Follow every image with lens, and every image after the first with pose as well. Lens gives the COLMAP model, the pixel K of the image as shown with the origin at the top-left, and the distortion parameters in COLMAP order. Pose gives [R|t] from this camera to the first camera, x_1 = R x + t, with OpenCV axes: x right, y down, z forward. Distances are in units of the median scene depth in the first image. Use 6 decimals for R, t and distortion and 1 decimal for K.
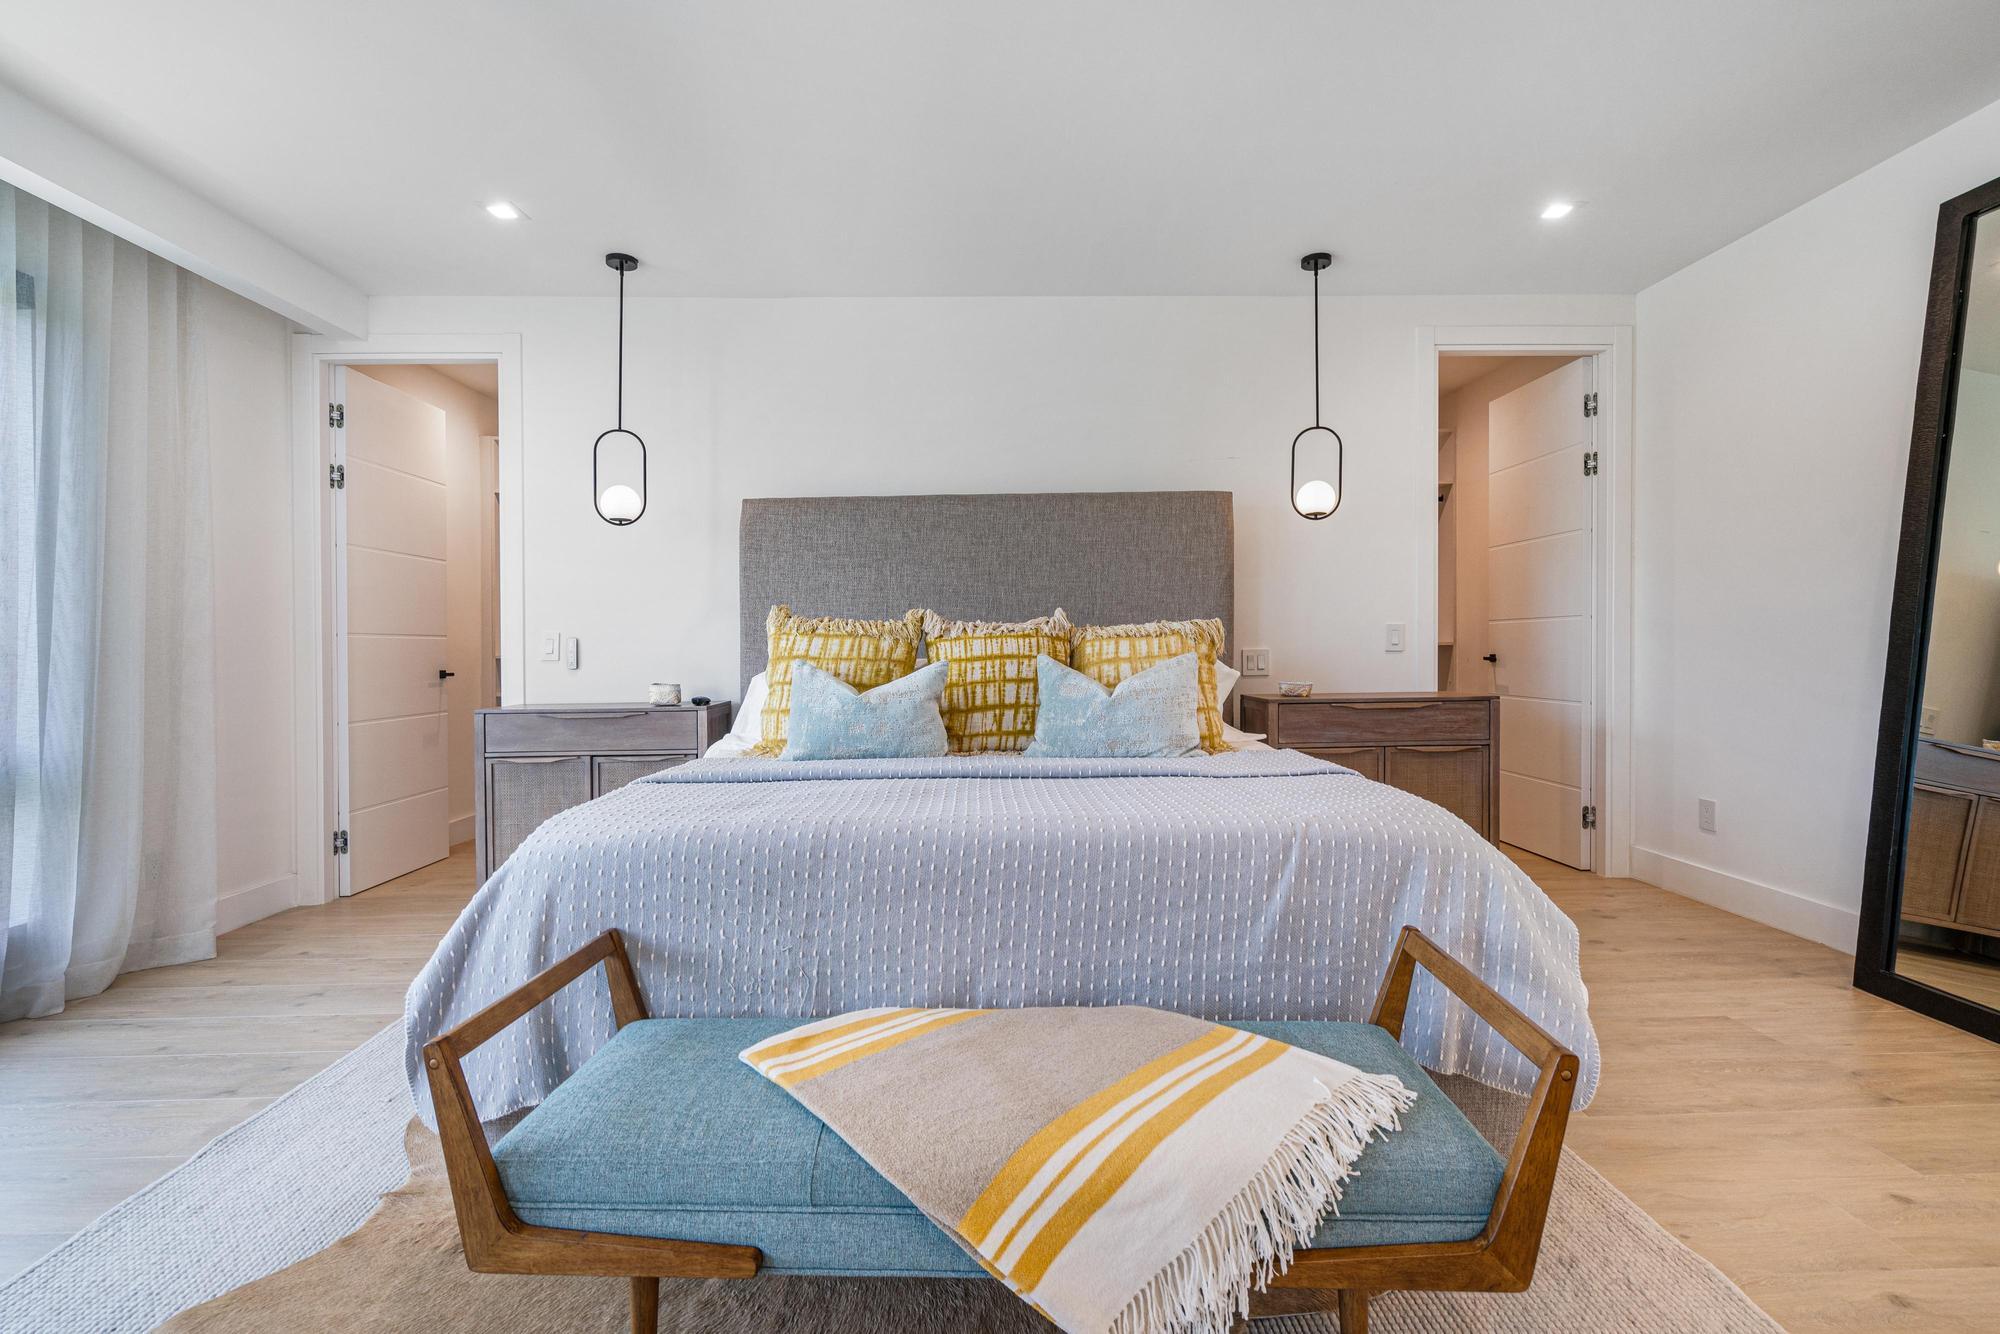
lens RADIAL K [[914.9, 0, 1015.9], [0, 914.9, 652.7], [0, 0, 1]] dist [-0.004465, 0.001731]
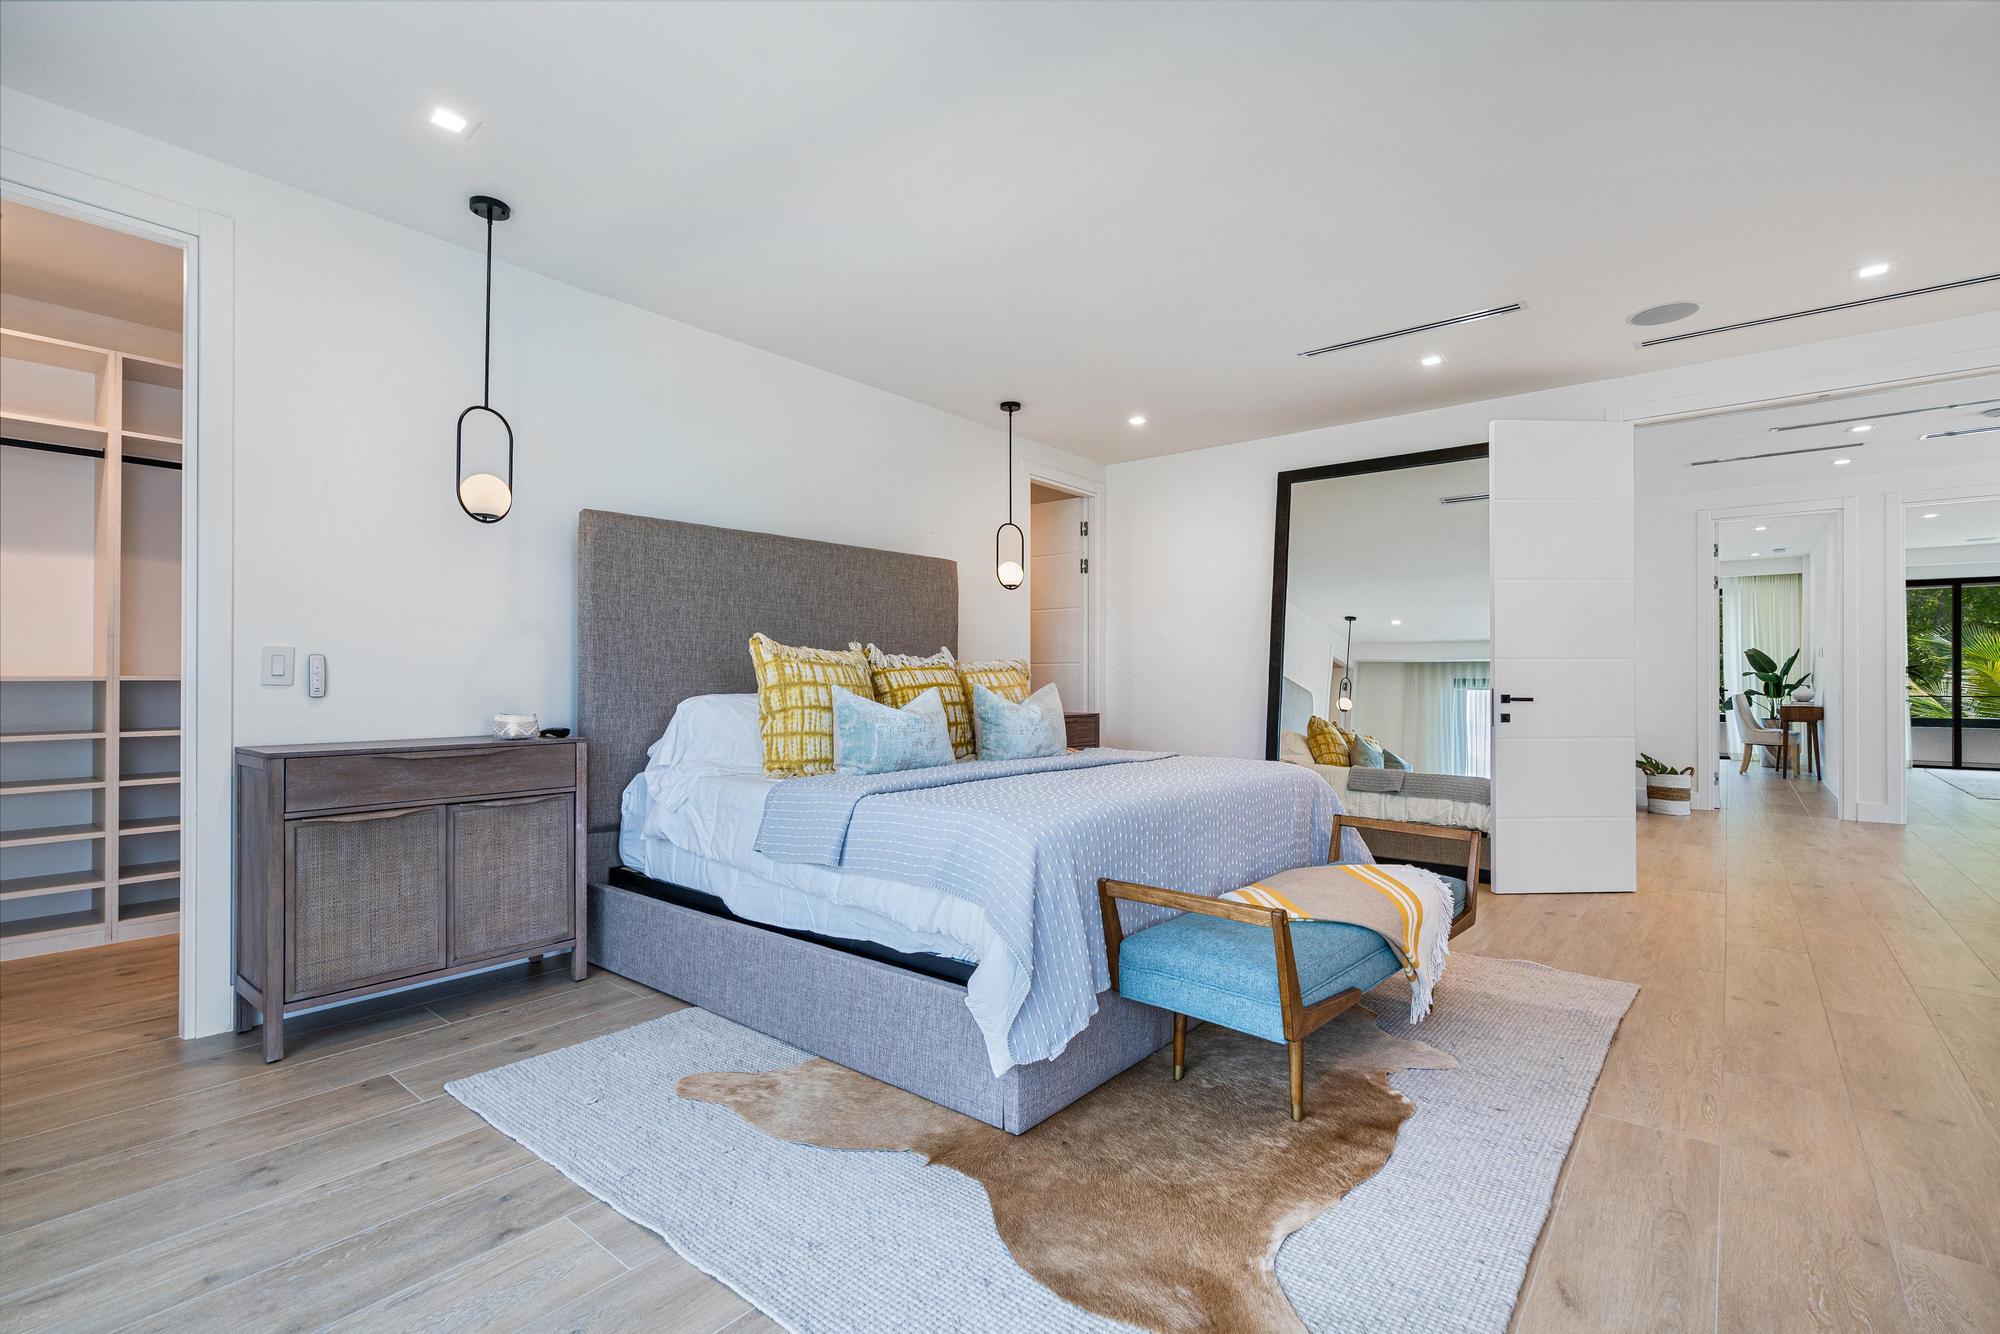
lens RADIAL K [[914.9, 0, 999.7], [0, 914.9, 674.9], [0, 0, 1]] dist [-0.004465, 0.001731]
pose [[0.644181, 0.018181, 0.764657, -0.766838], [-0.008589, 0.999826, -0.016537, 0.008327], [-0.764825, 0.004085, 0.644225, 0.109949]]
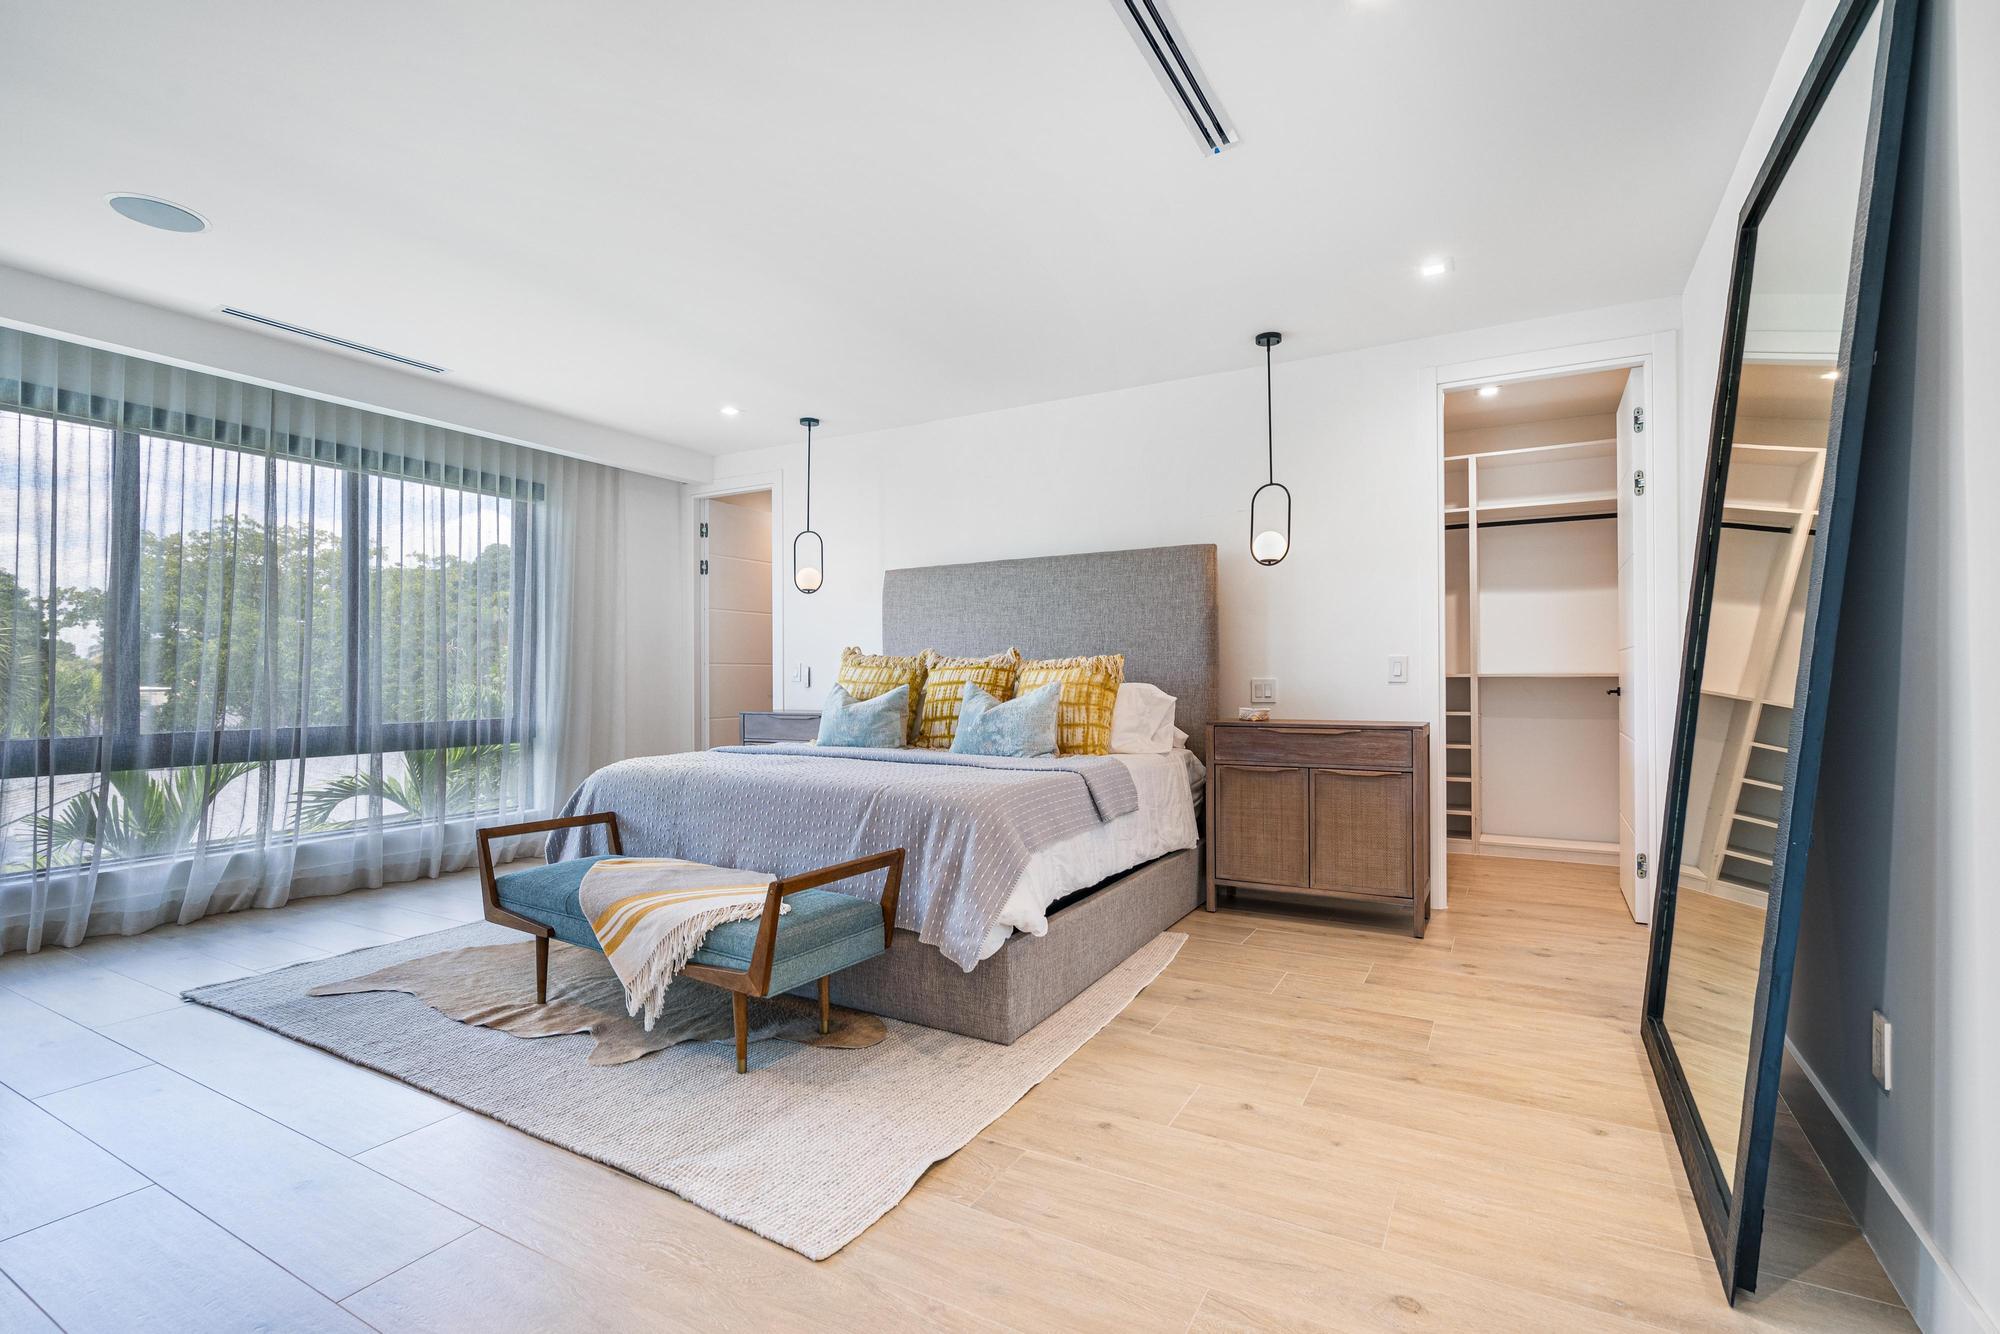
lens RADIAL K [[914.9, 0, 1001.3], [0, 914.9, 672.8], [0, 0, 1]] dist [-0.004465, 0.001731]
pose [[0.856132, 0.008378, -0.516689, 0.640093], [-0.009946, 0.999950, -0.000266, -0.009021], [0.516661, 0.005367, 0.856173, -0.146016]]
